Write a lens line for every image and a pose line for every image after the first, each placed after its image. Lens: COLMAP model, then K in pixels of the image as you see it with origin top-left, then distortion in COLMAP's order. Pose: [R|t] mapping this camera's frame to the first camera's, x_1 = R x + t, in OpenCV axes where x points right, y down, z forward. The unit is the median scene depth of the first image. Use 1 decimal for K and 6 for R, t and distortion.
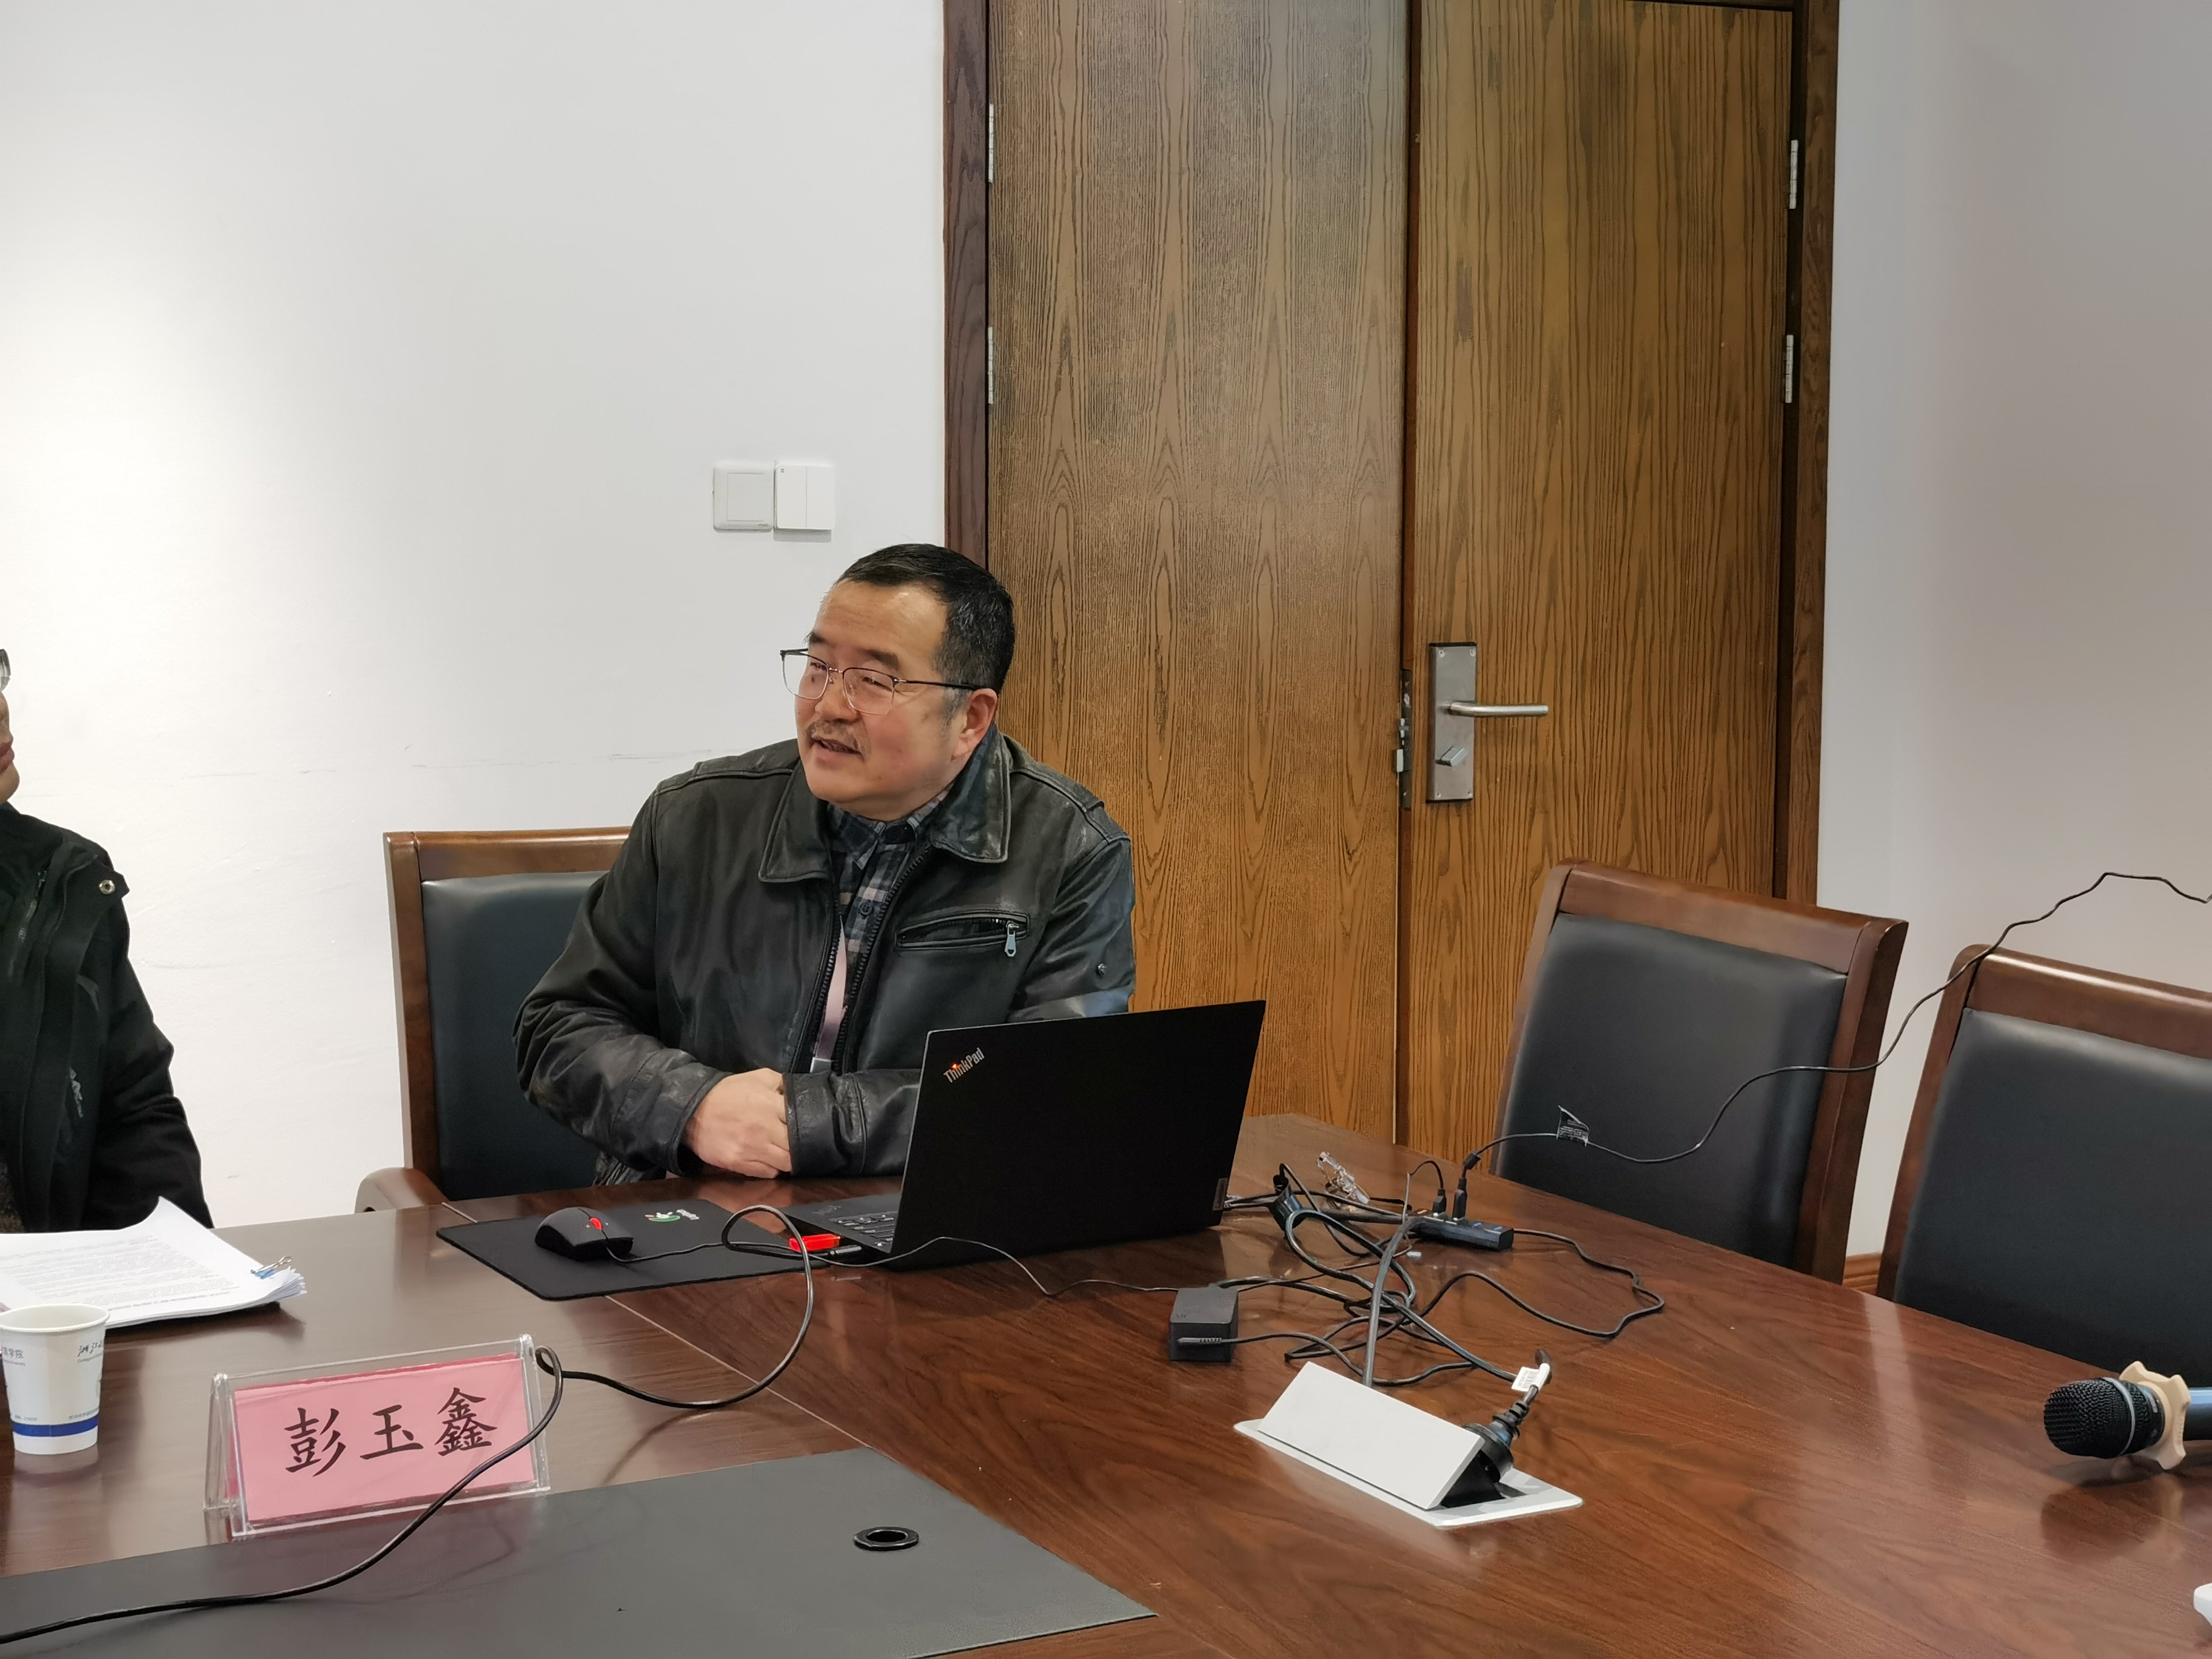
lens RADIAL K [[3795.6, 0, 1104.3], [0, 3795.6, 833.8], [0, 0, 1]] dist [0.414138, -1.953679]
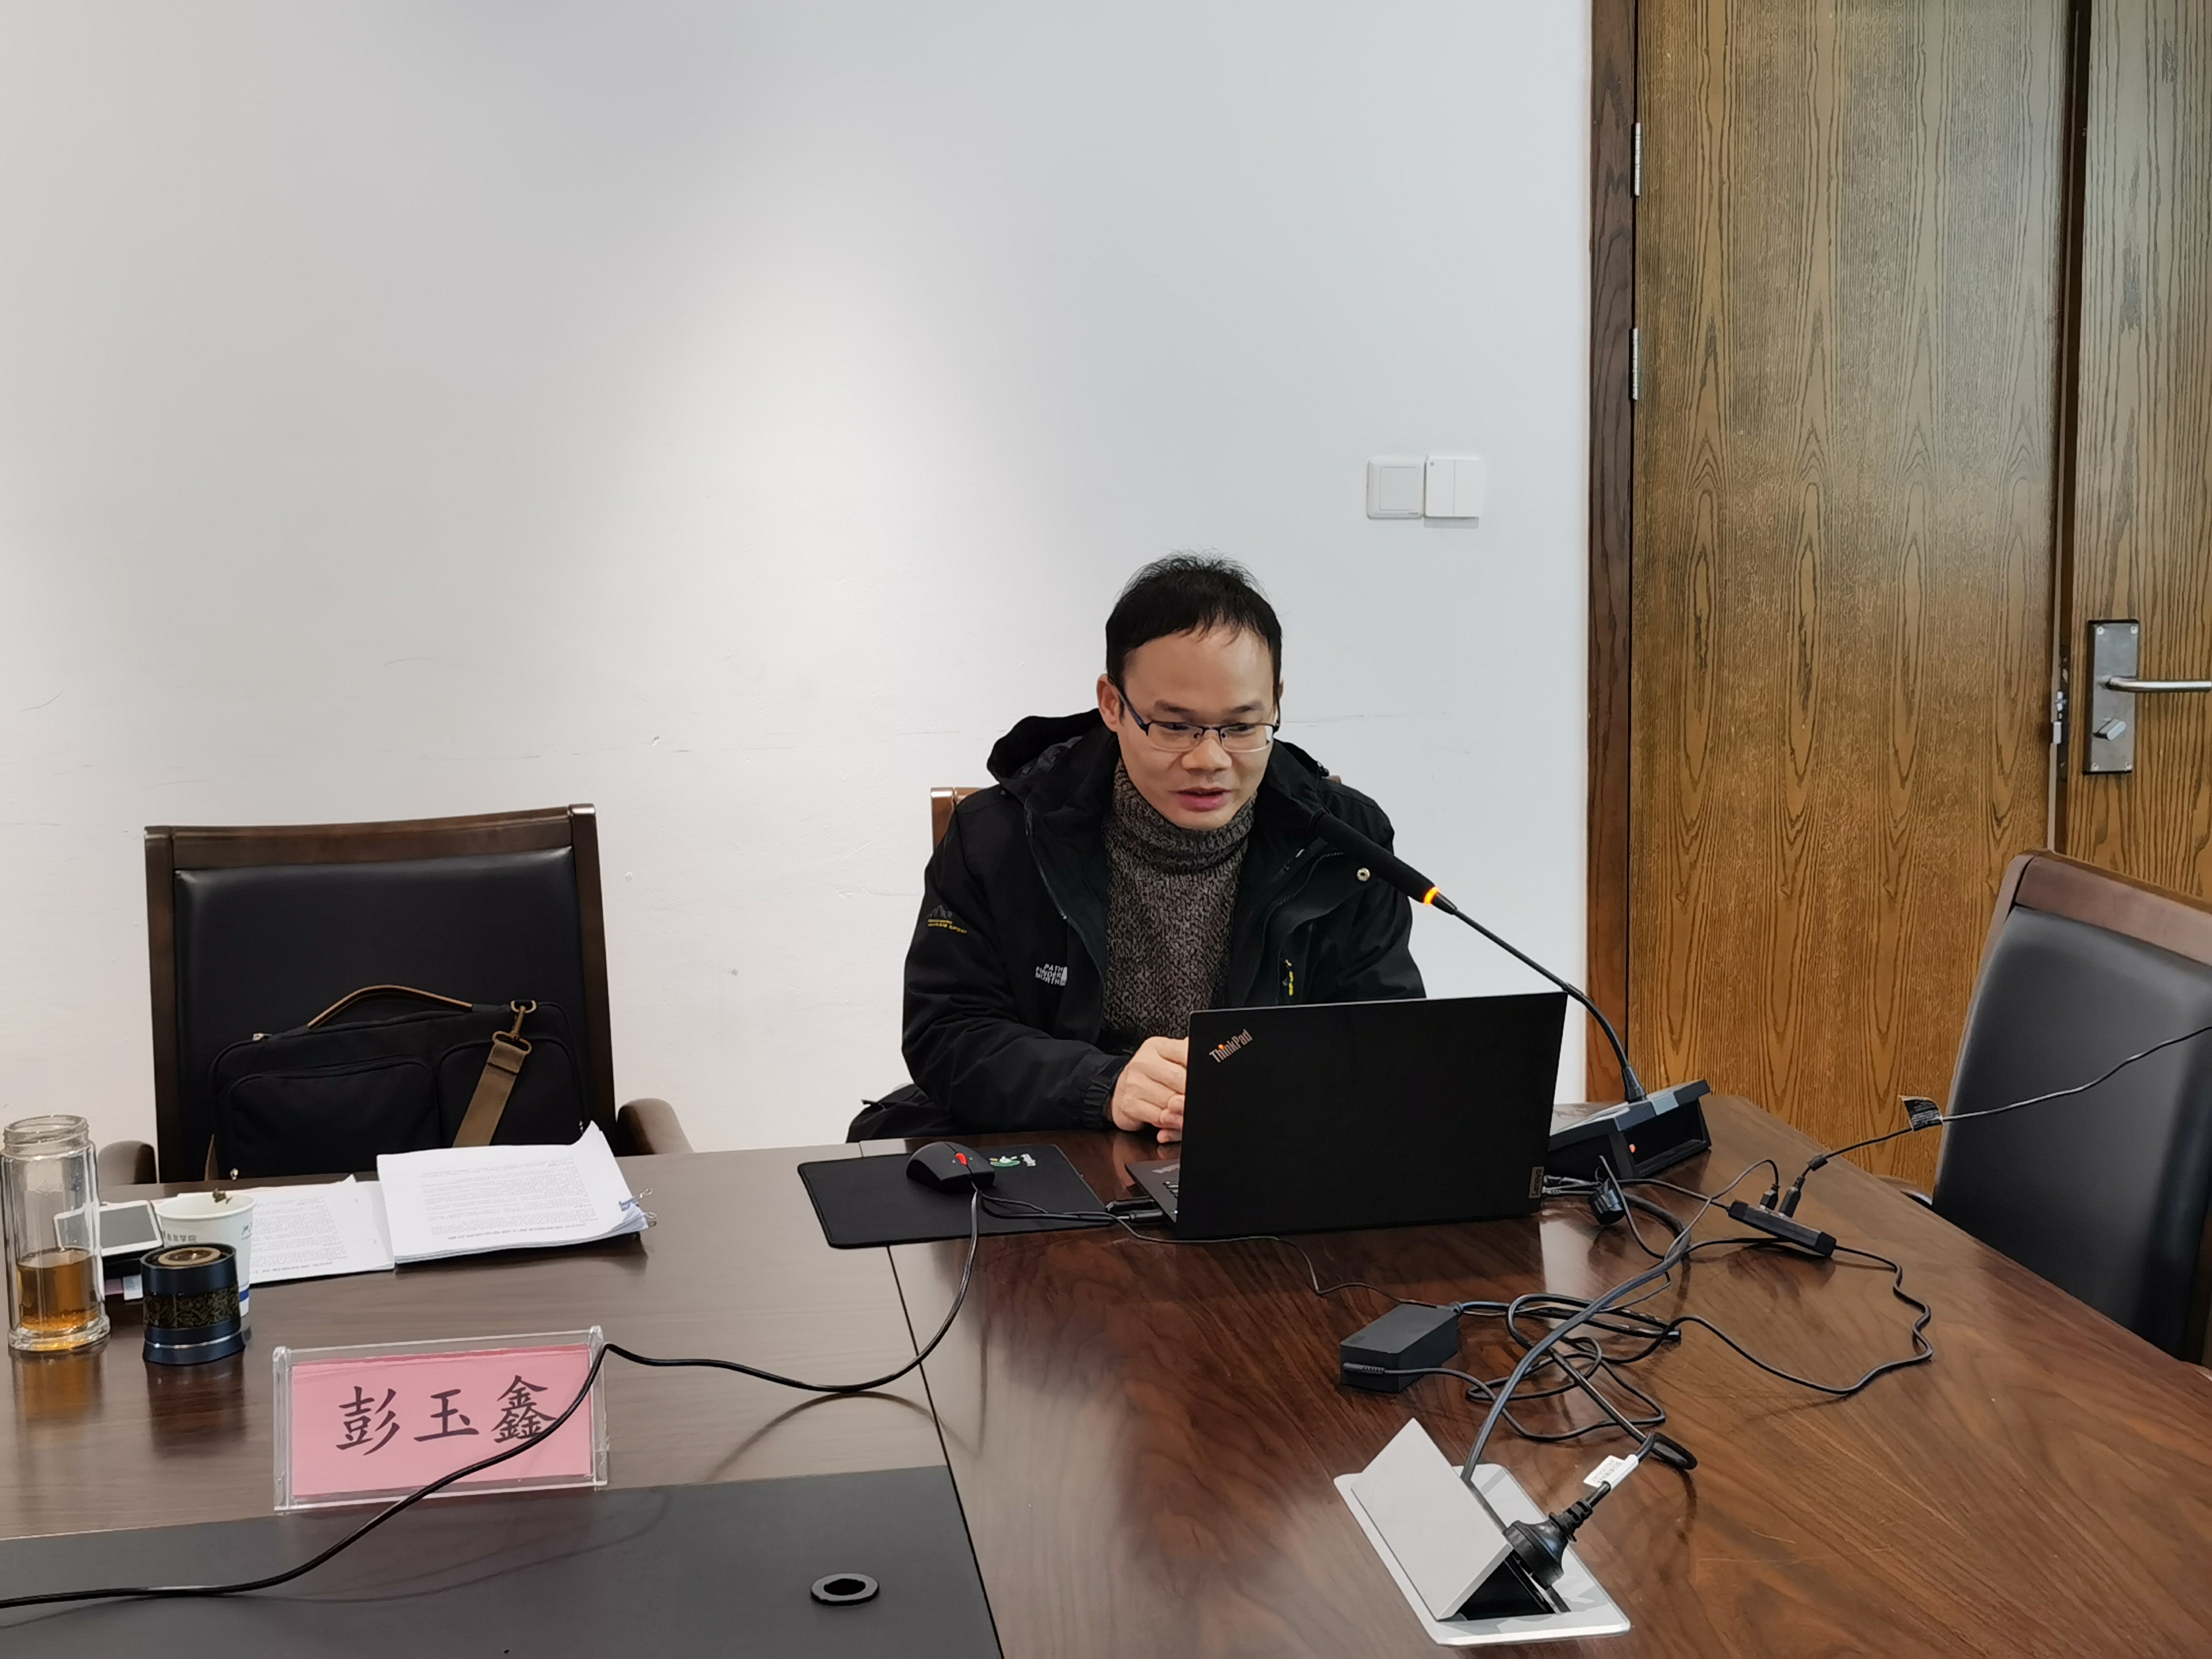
lens RADIAL K [[2949.5, 0, 1106.0], [0, 2949.5, 829.5], [0, 0, 1]] dist [0.007482, 0.541754]
pose [[0.945316, 0.029705, -0.324802, 0.104576], [-0.021561, 0.999357, 0.028646, -0.011053], [0.325444, -0.020077, 0.945348, 0.153161]]
